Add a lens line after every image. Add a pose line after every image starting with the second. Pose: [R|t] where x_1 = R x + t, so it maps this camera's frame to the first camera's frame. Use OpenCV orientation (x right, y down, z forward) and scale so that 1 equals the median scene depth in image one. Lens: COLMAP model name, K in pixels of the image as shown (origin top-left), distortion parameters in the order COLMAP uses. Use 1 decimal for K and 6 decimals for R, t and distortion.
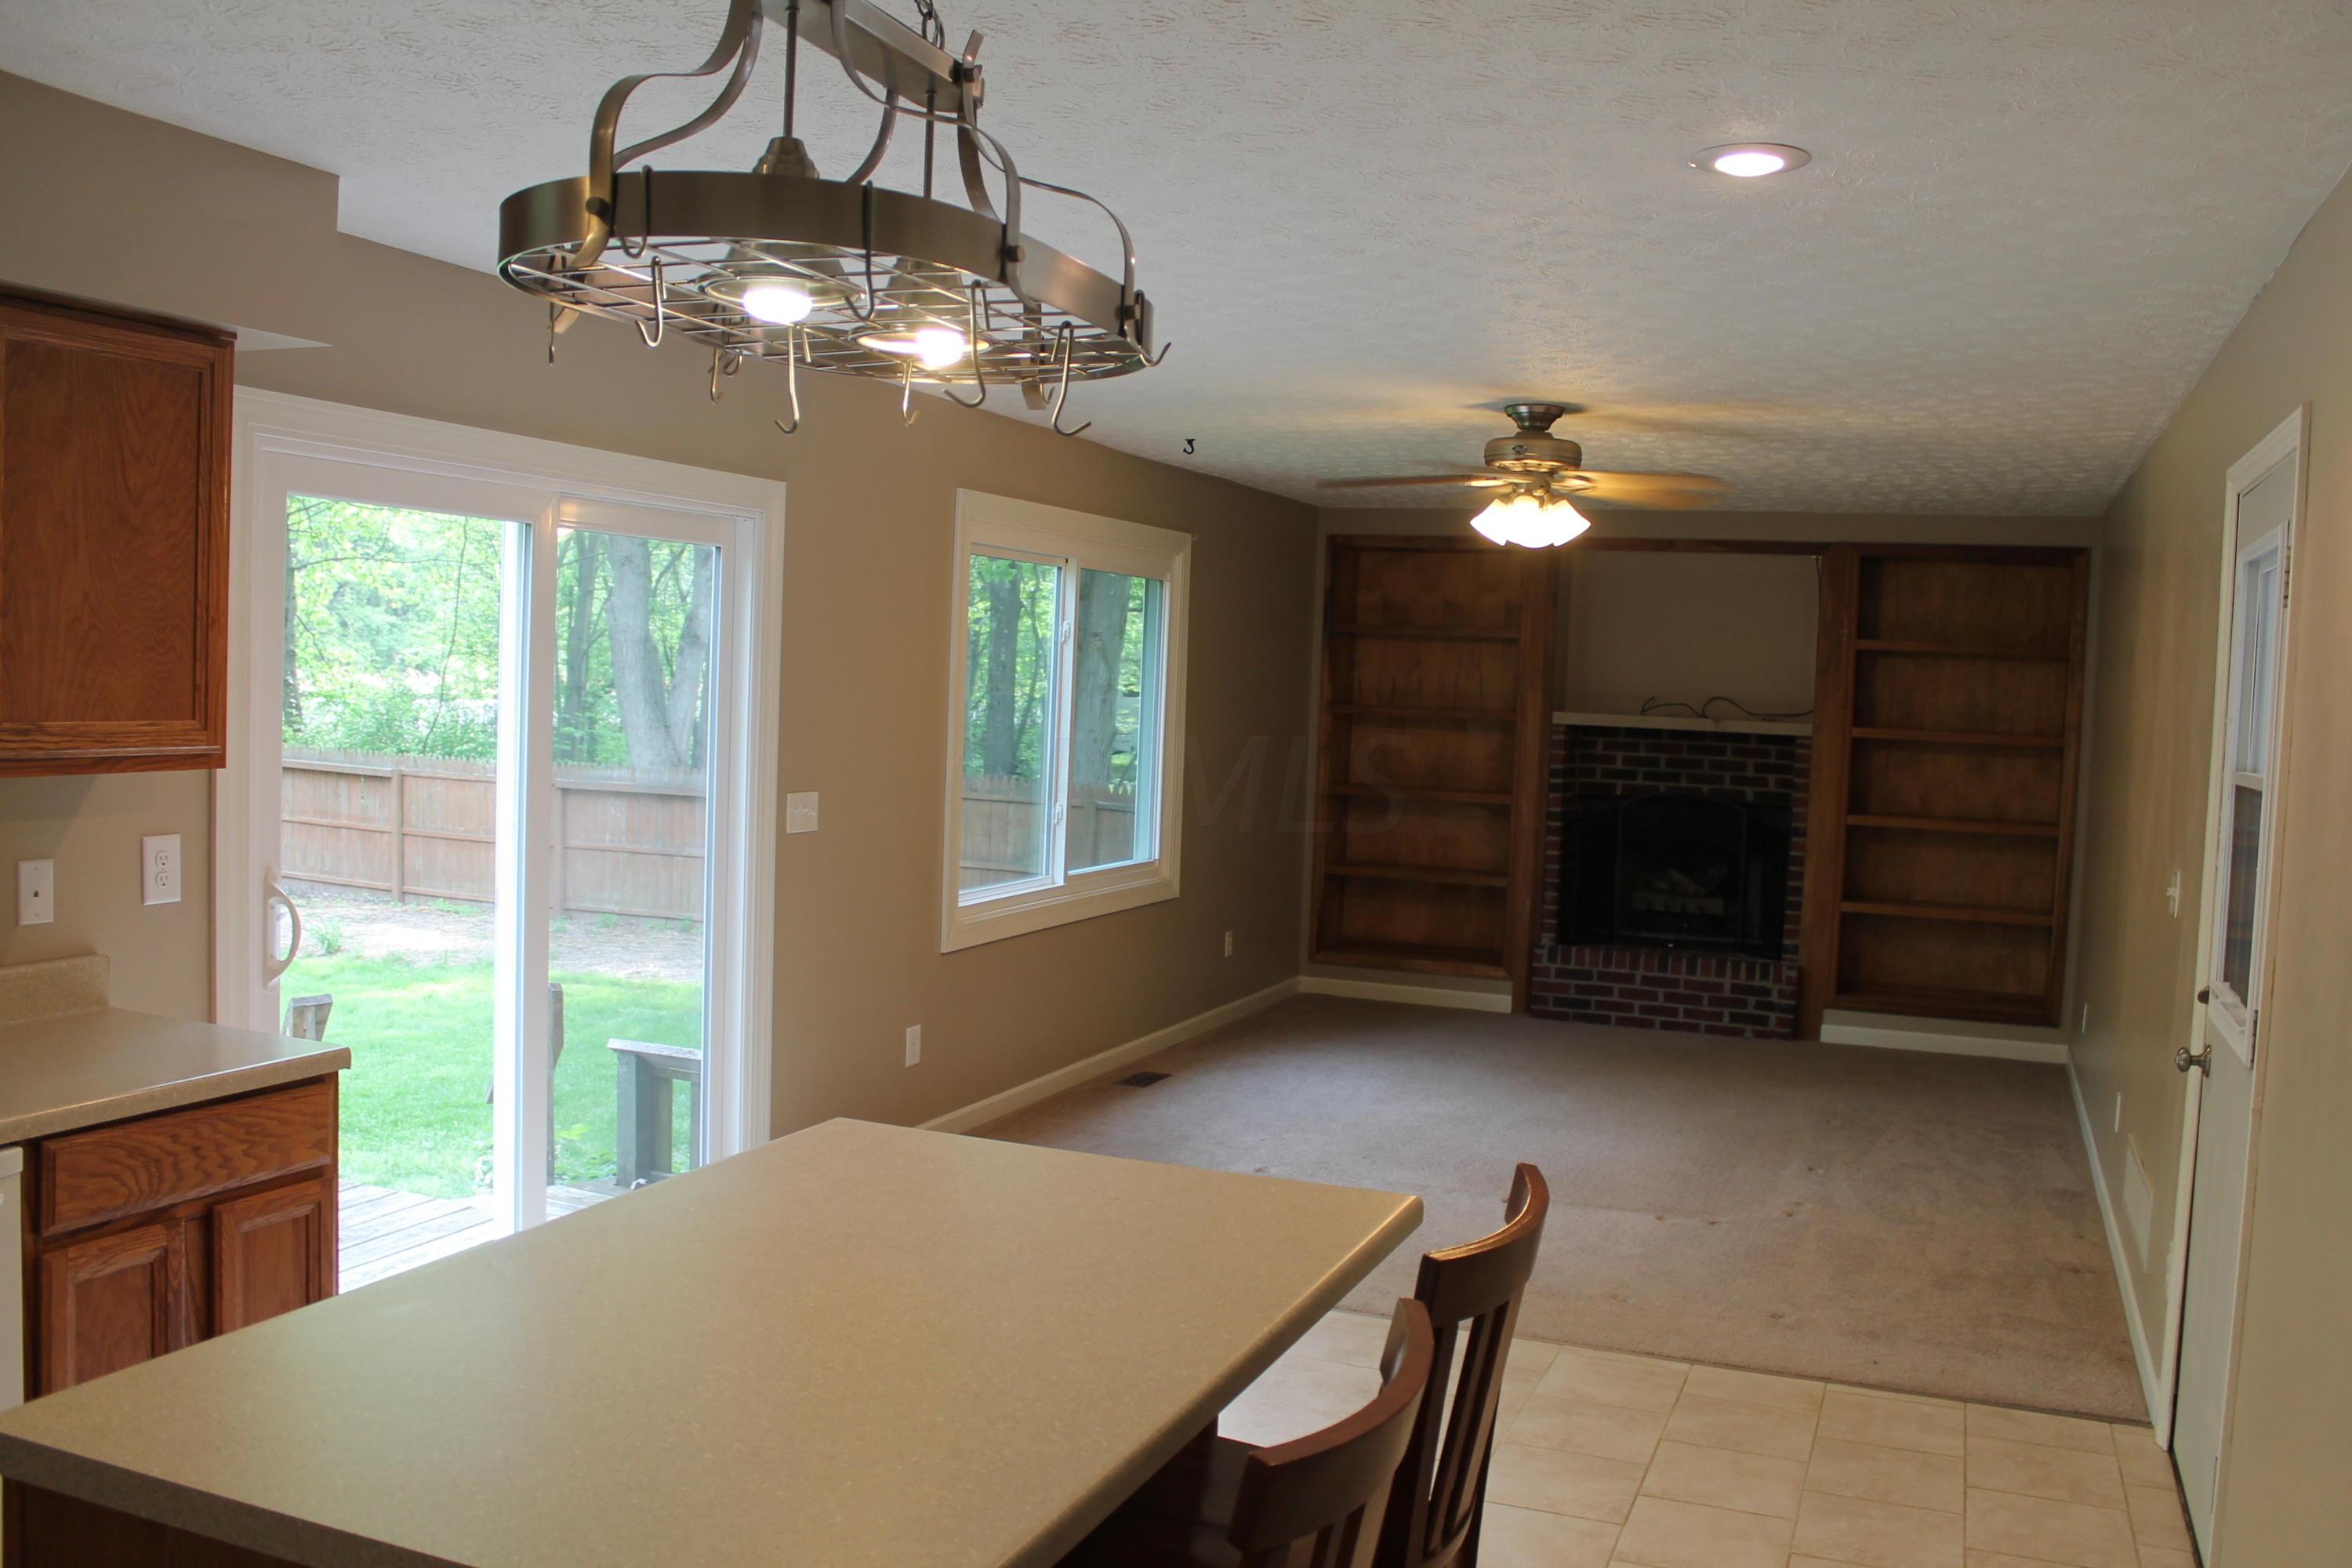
lens RADIAL K [[2022.0, 0, 1176.0], [0, 2022.0, 784.0], [0, 0, 1]] dist [-0.181715, 0.181426]
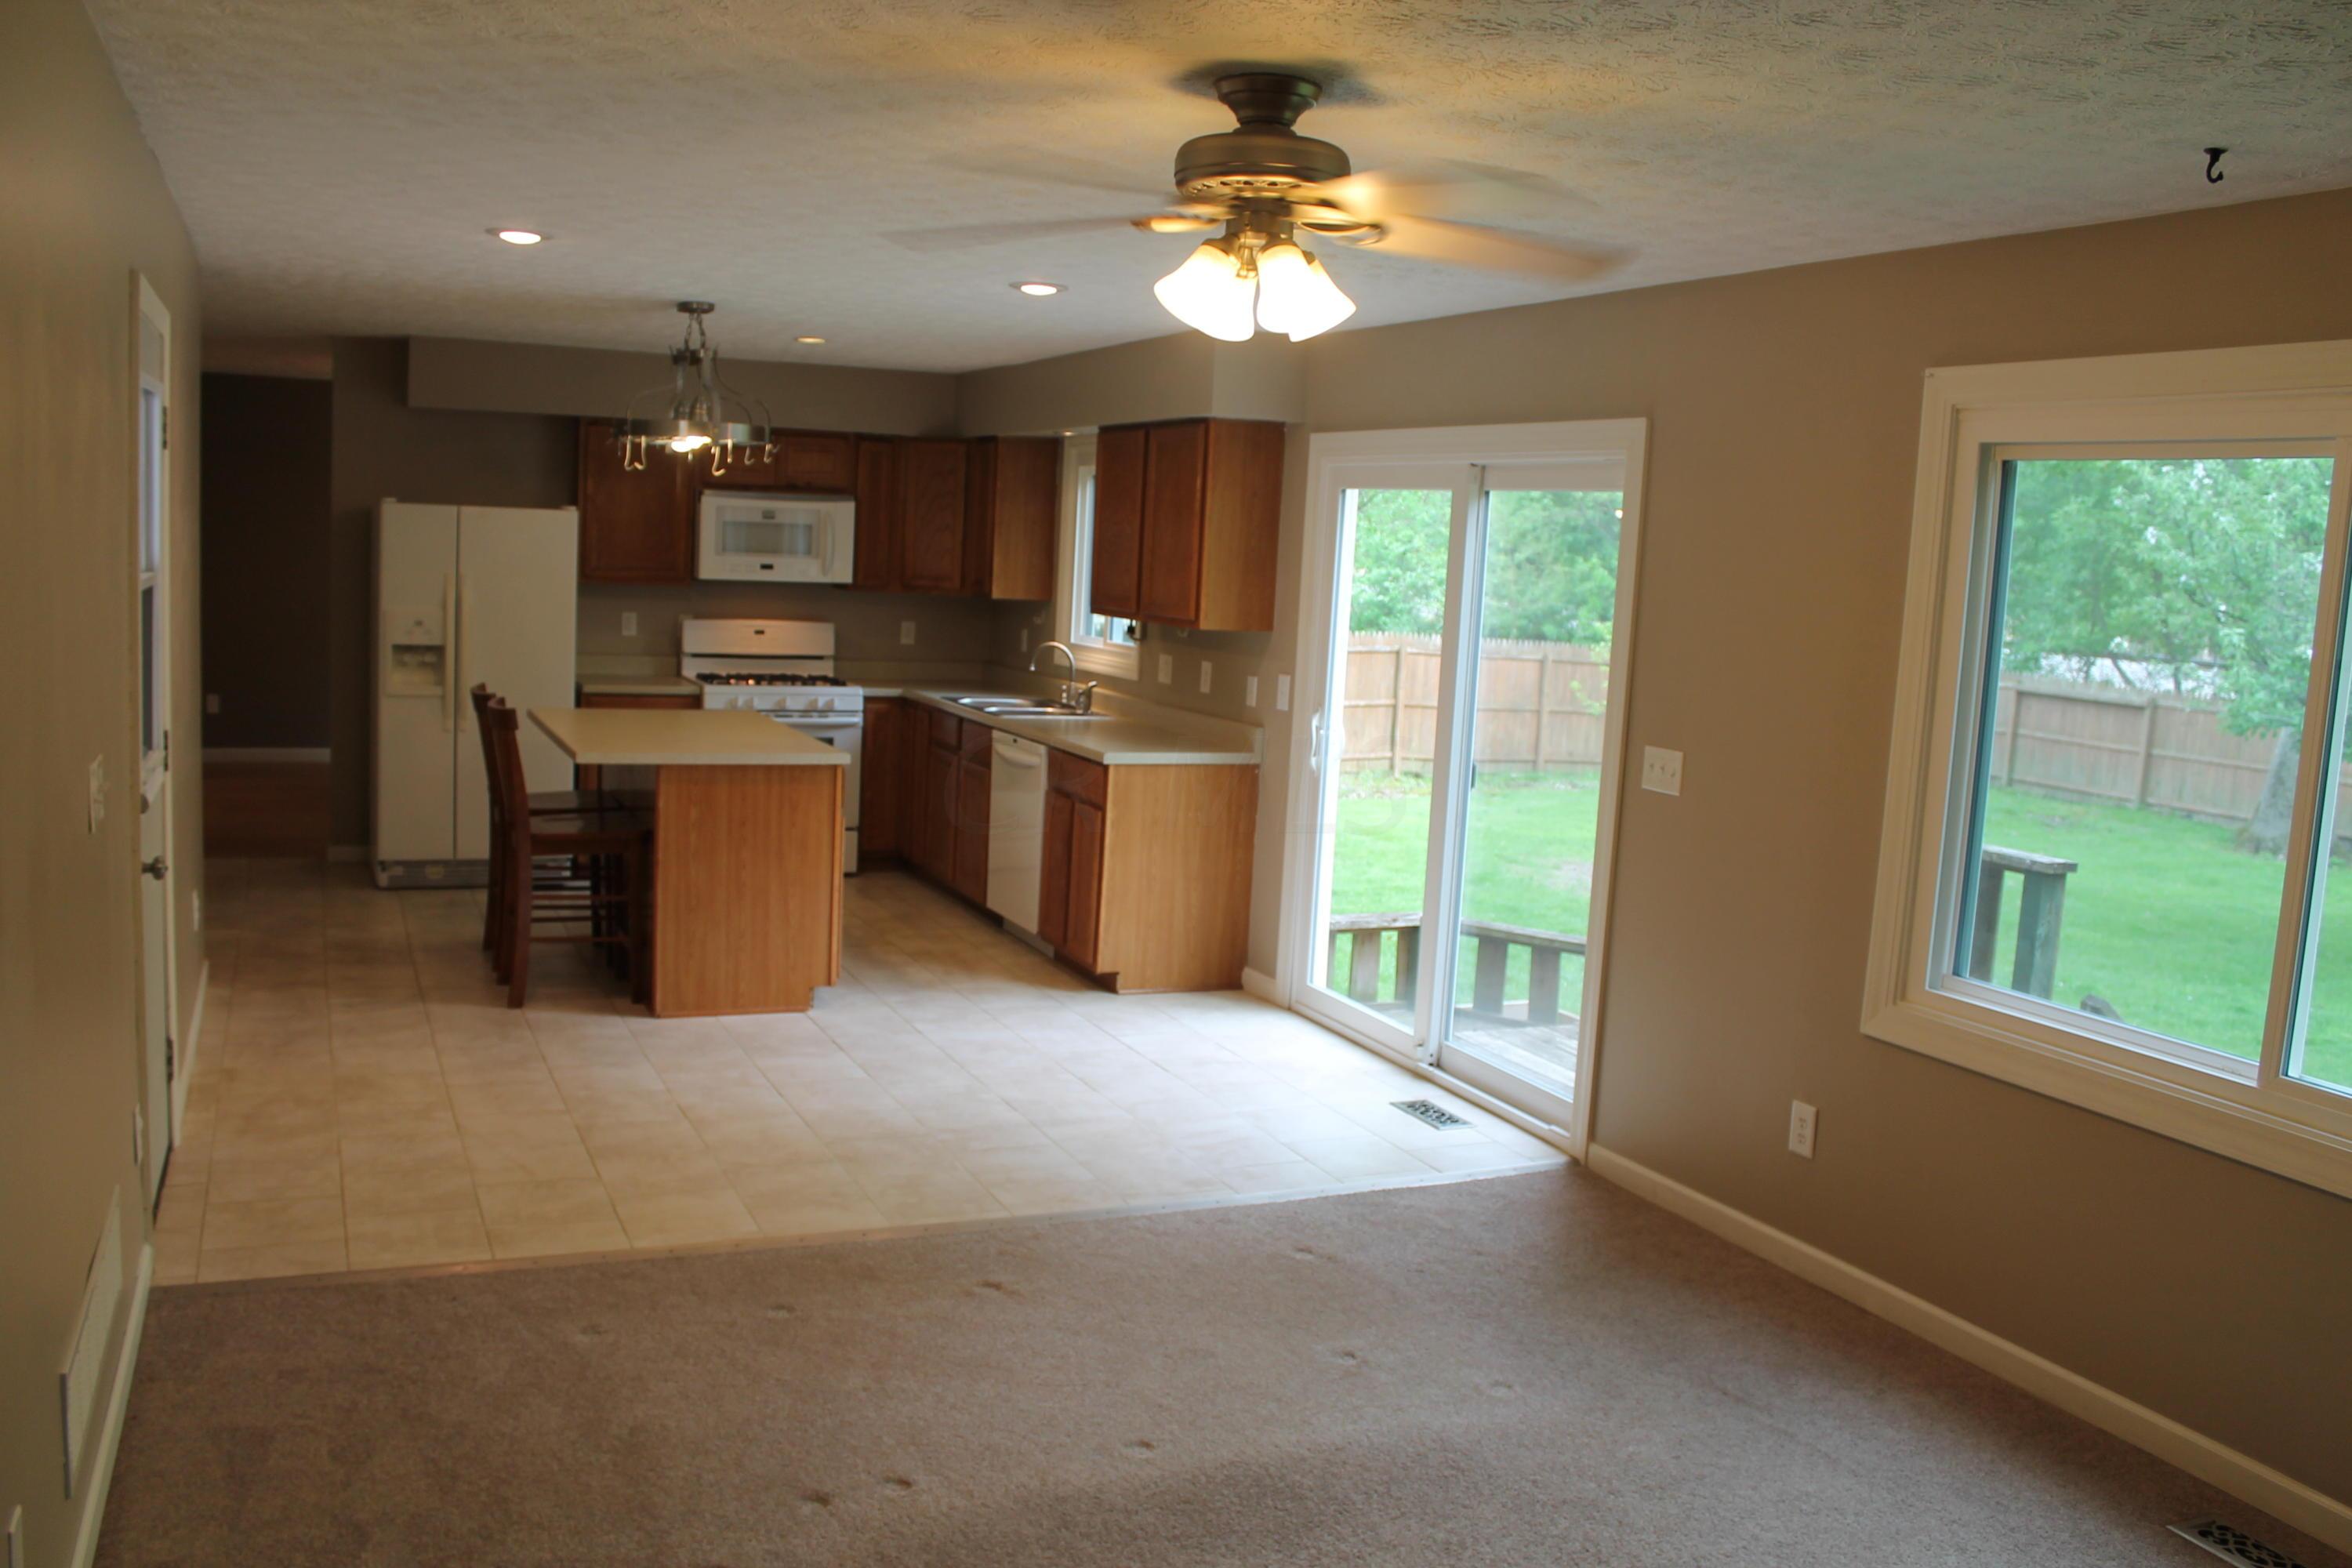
lens RADIAL K [[1977.6, 0, 1181.6], [0, 1977.6, 793.9], [0, 0, 1]] dist [-0.165307, 0.159724]
pose [[-0.690151, 0.016254, -0.723483, 0.824138], [-0.119828, 0.983380, 0.136399, -0.095164], [0.713676, 0.180829, -0.676733, 1.944825]]
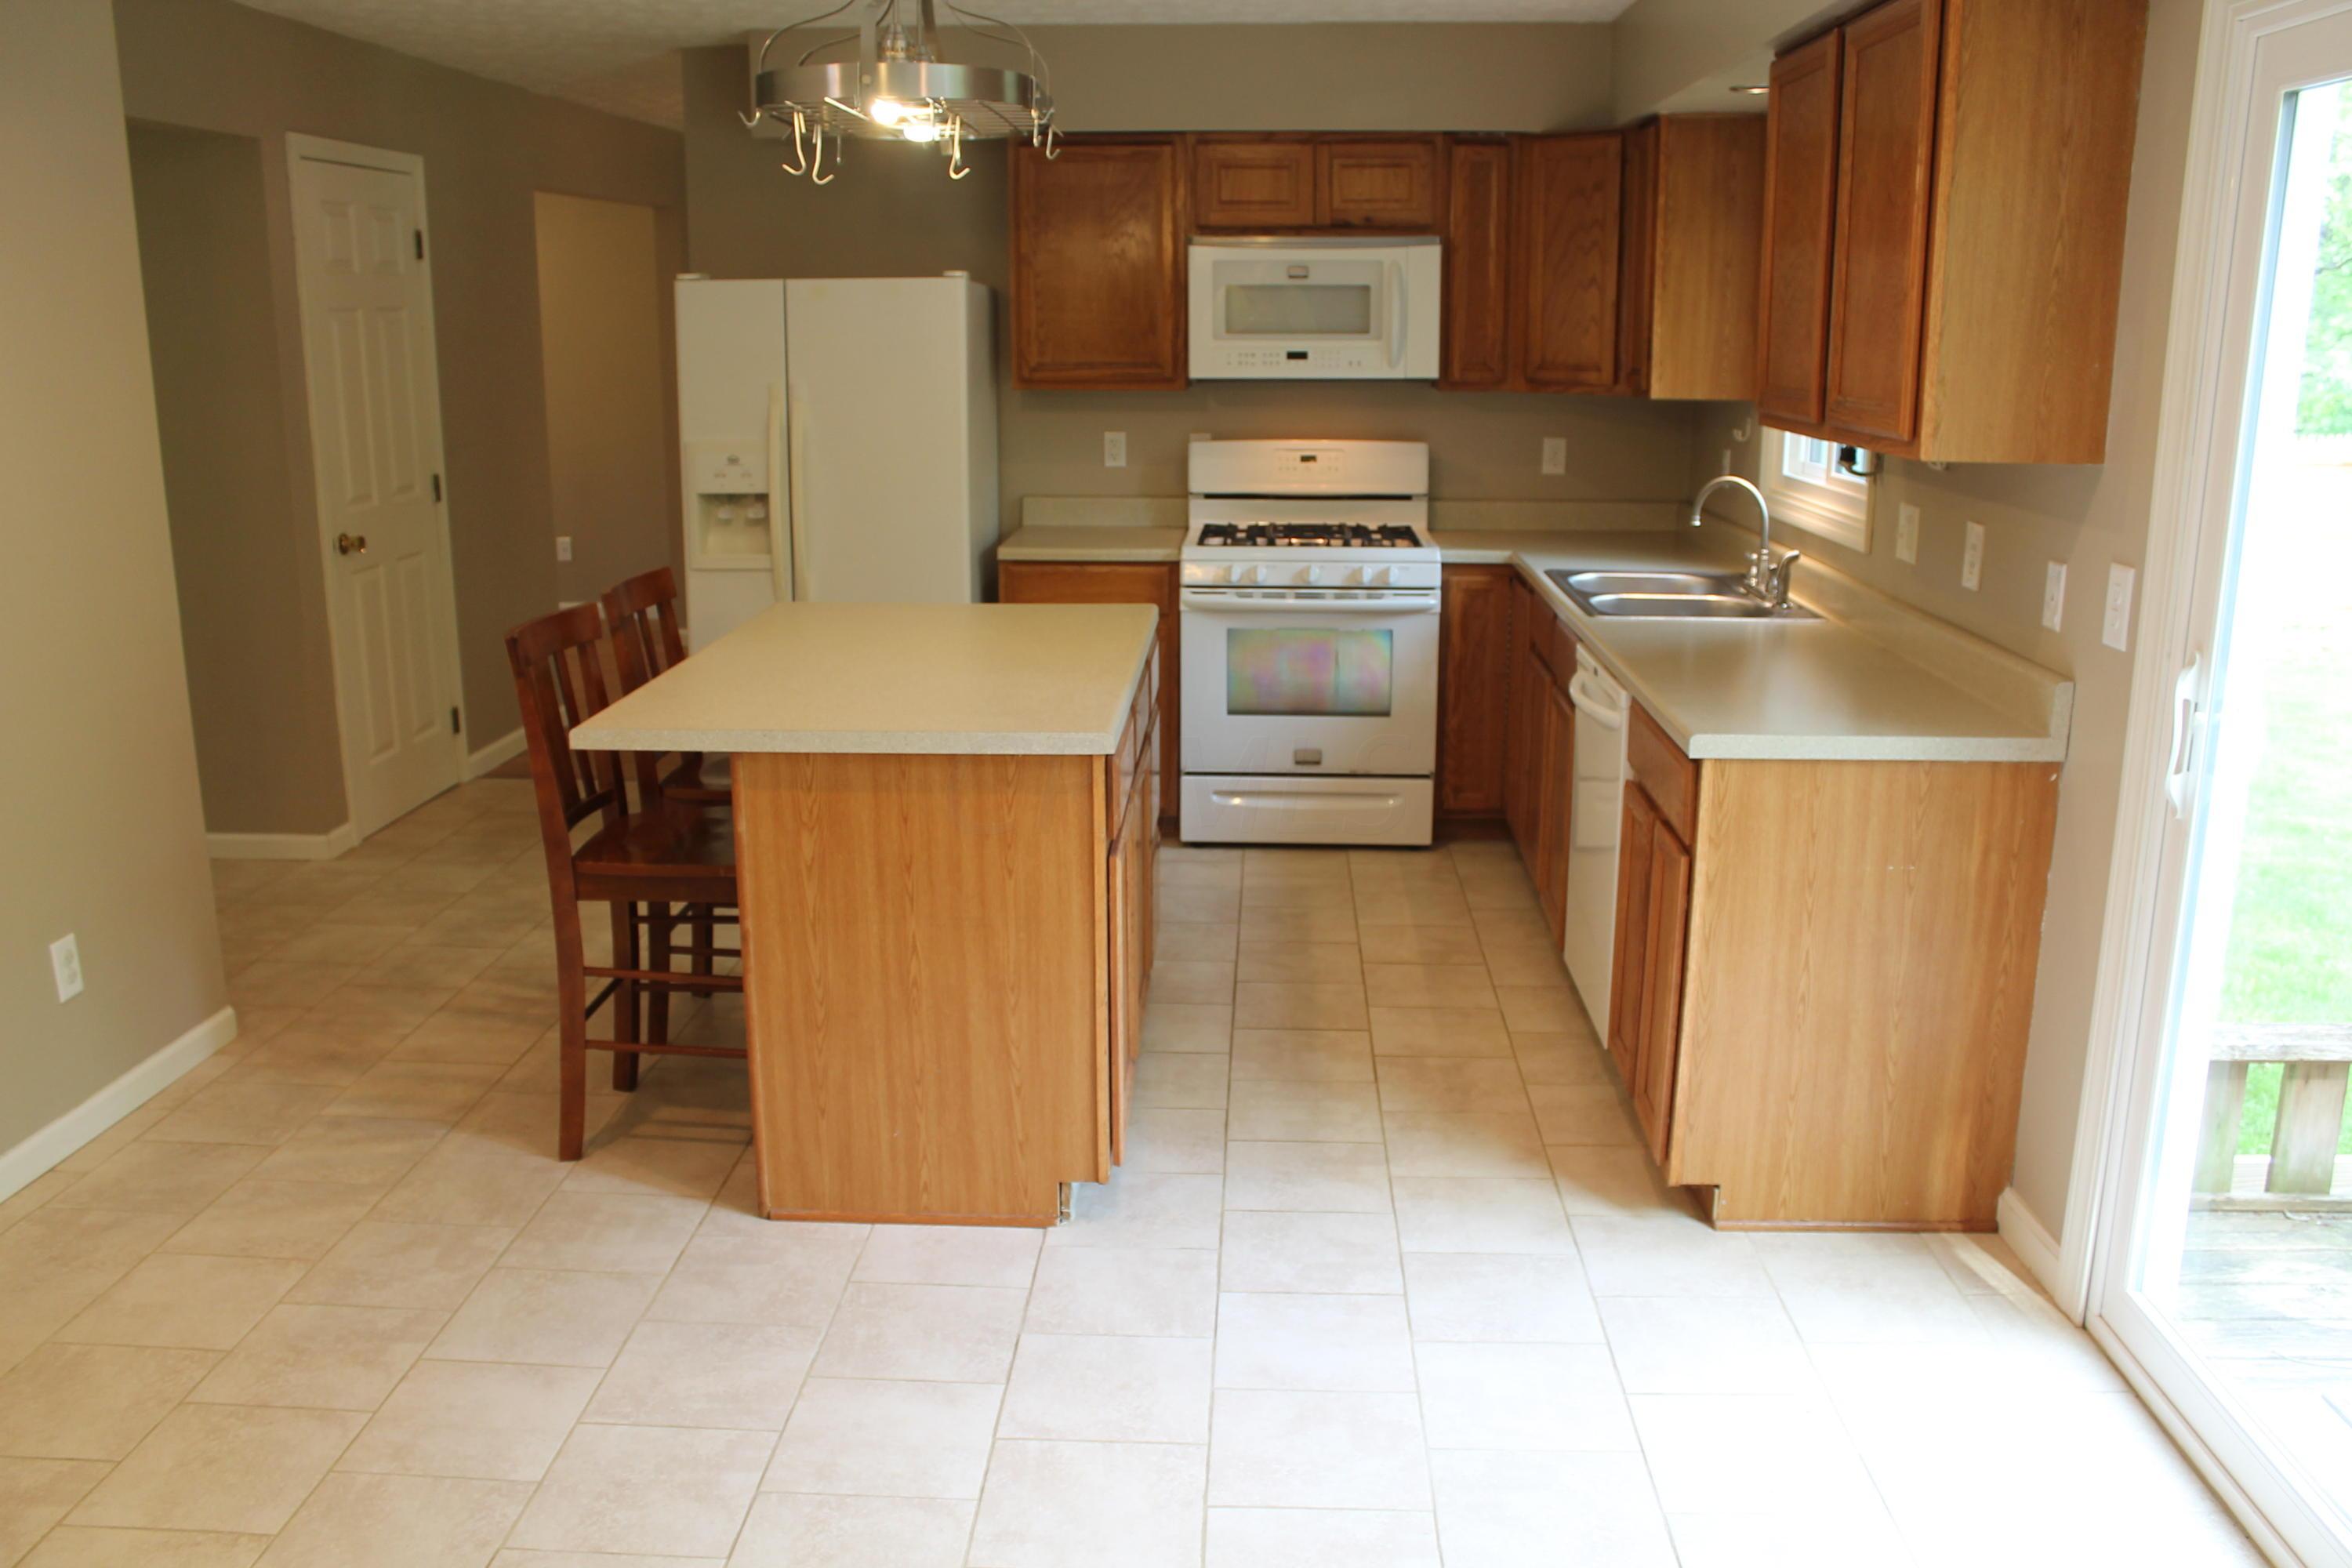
lens RADIAL K [[1977.6, 0, 1181.6], [0, 1977.6, 793.9], [0, 0, 1]] dist [-0.165307, 0.159724]
pose [[-0.943127, 0.038236, -0.330227, 0.106730], [-0.057192, 0.959889, 0.274484, -0.068655], [0.327477, 0.277760, -0.903110, 1.395027]]
